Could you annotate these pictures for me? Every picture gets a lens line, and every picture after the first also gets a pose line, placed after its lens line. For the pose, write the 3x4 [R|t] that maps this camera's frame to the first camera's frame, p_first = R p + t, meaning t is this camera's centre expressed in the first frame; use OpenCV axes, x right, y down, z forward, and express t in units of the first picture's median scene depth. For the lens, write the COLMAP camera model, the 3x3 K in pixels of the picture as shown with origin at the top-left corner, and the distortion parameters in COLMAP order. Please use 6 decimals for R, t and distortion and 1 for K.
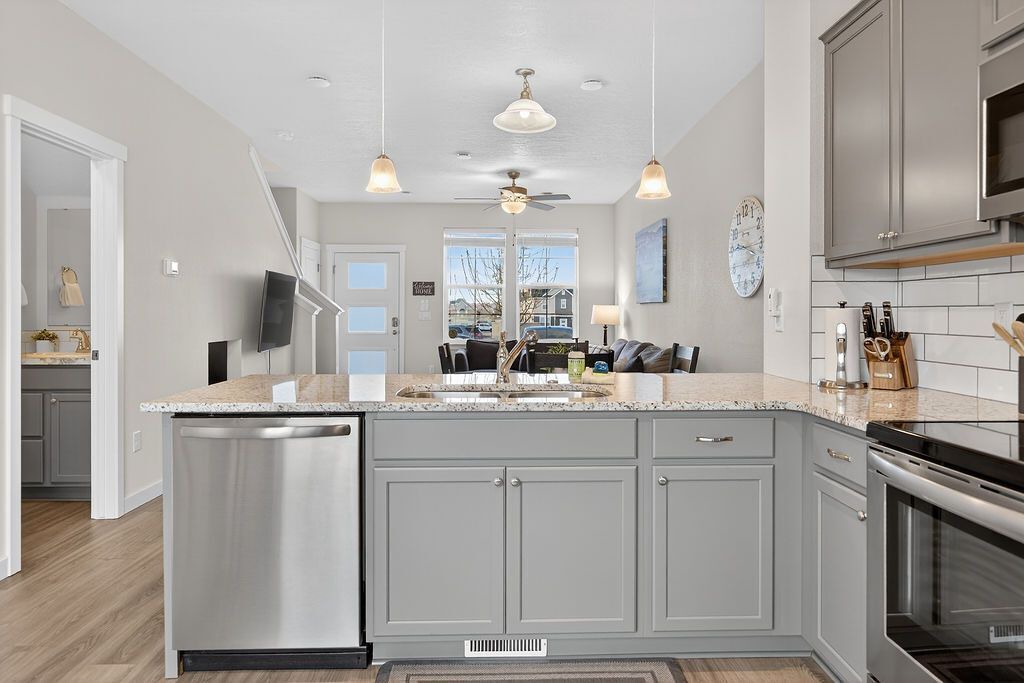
lens RADIAL K [[632.1, 0, 515.0], [0, 632.1, 314.1], [0, 0, 1]] dist [-0.000764, -0.003315]
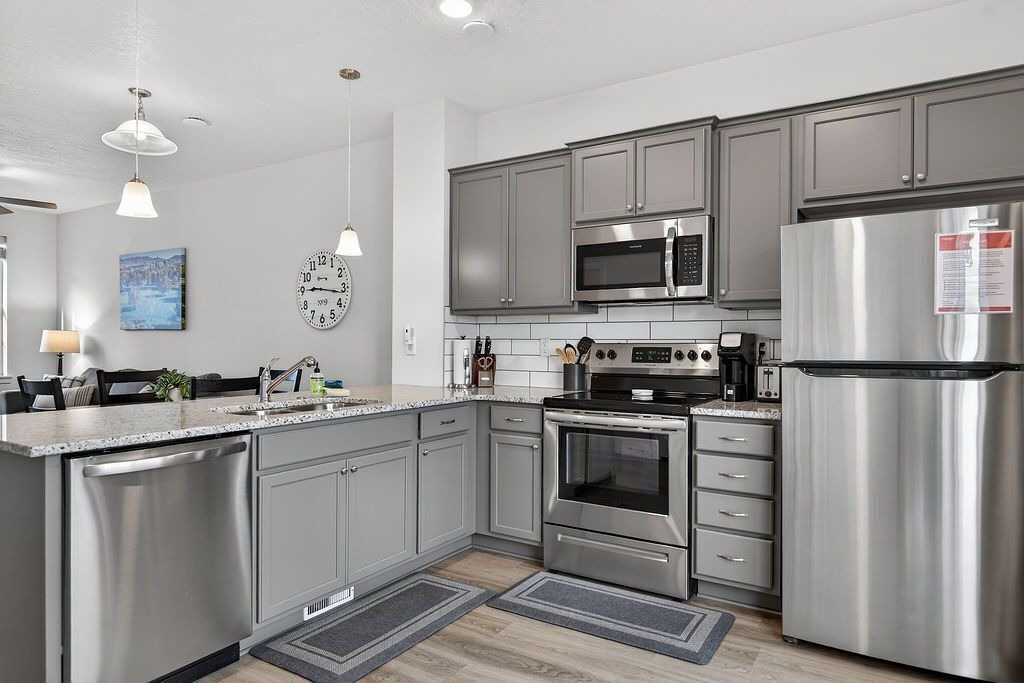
lens RADIAL K [[626.0, 0, 512.0], [0, 626.0, 341.5], [0, 0, 1]] dist [-0.001232, -0.000874]
pose [[0.558503, 0.003375, 0.829496, -0.465155], [-0.005142, 0.999987, -0.000607, -0.002847], [-0.829487, -0.003927, 0.558513, -0.010038]]
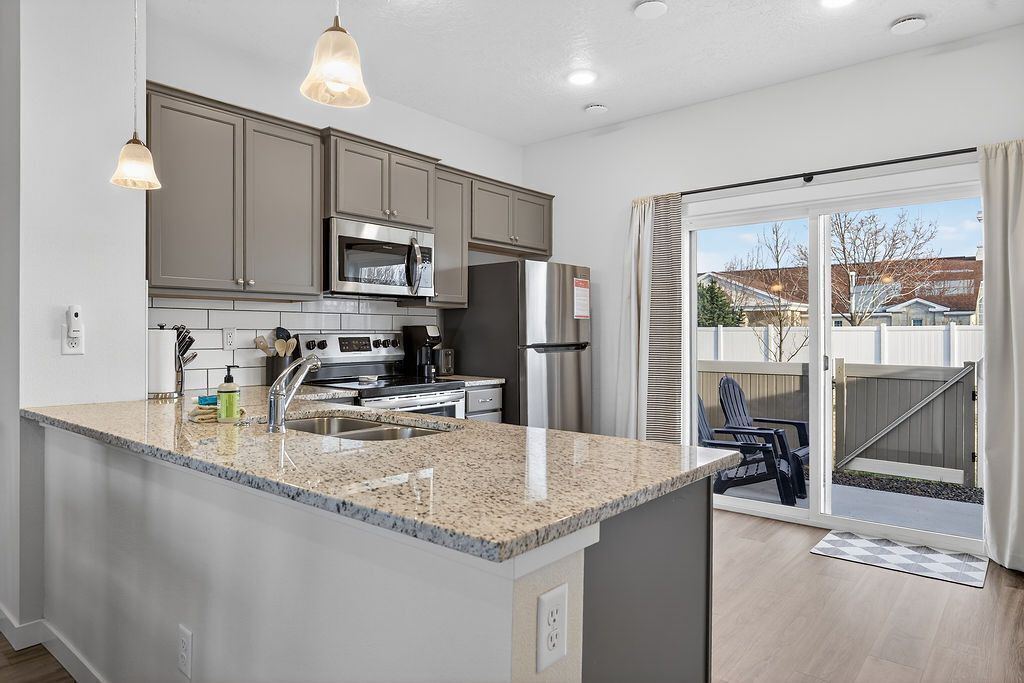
lens RADIAL K [[632.1, 0, 515.0], [0, 632.1, 314.1], [0, 0, 1]] dist [-0.000764, -0.003315]
pose [[-0.747609, 0.023399, 0.663726, -0.452054], [0.000979, 0.999417, -0.034131, 0.001344], [-0.664138, -0.024867, -0.747196, 0.876305]]
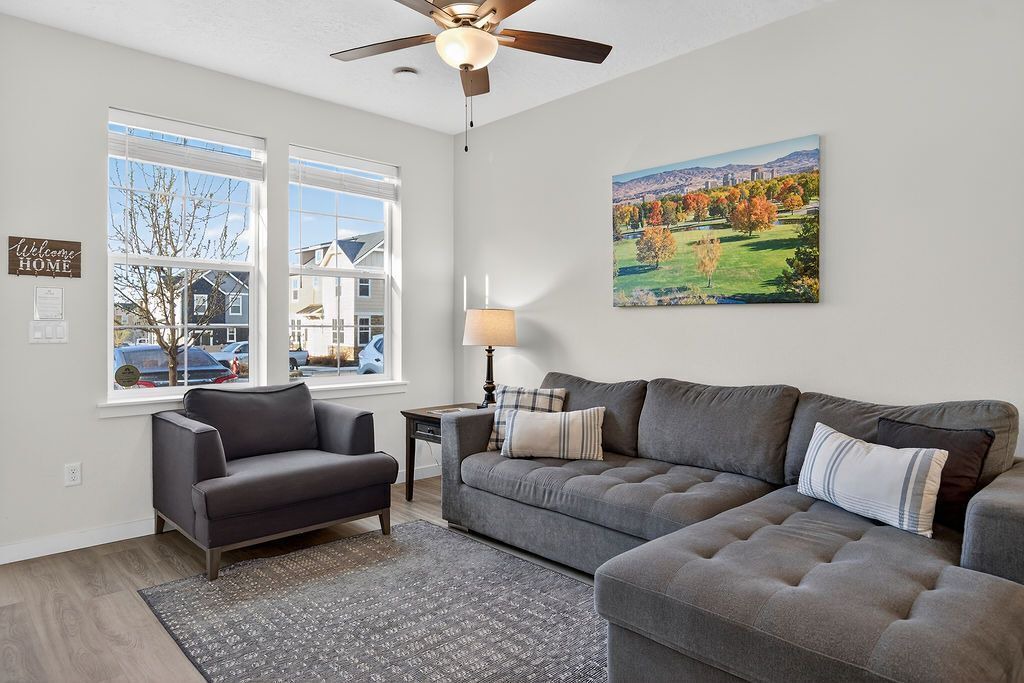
lens RADIAL K [[626.2, 0, 508.3], [0, 626.2, 330.2], [0, 0, 1]] dist [-0.005240, -0.000333]
pose [[0.742720, -0.004136, 0.669589, -0.419828], [-0.000144, 0.999980, 0.006336, 0.000015], [-0.669602, -0.004802, 0.742704, 1.211655]]
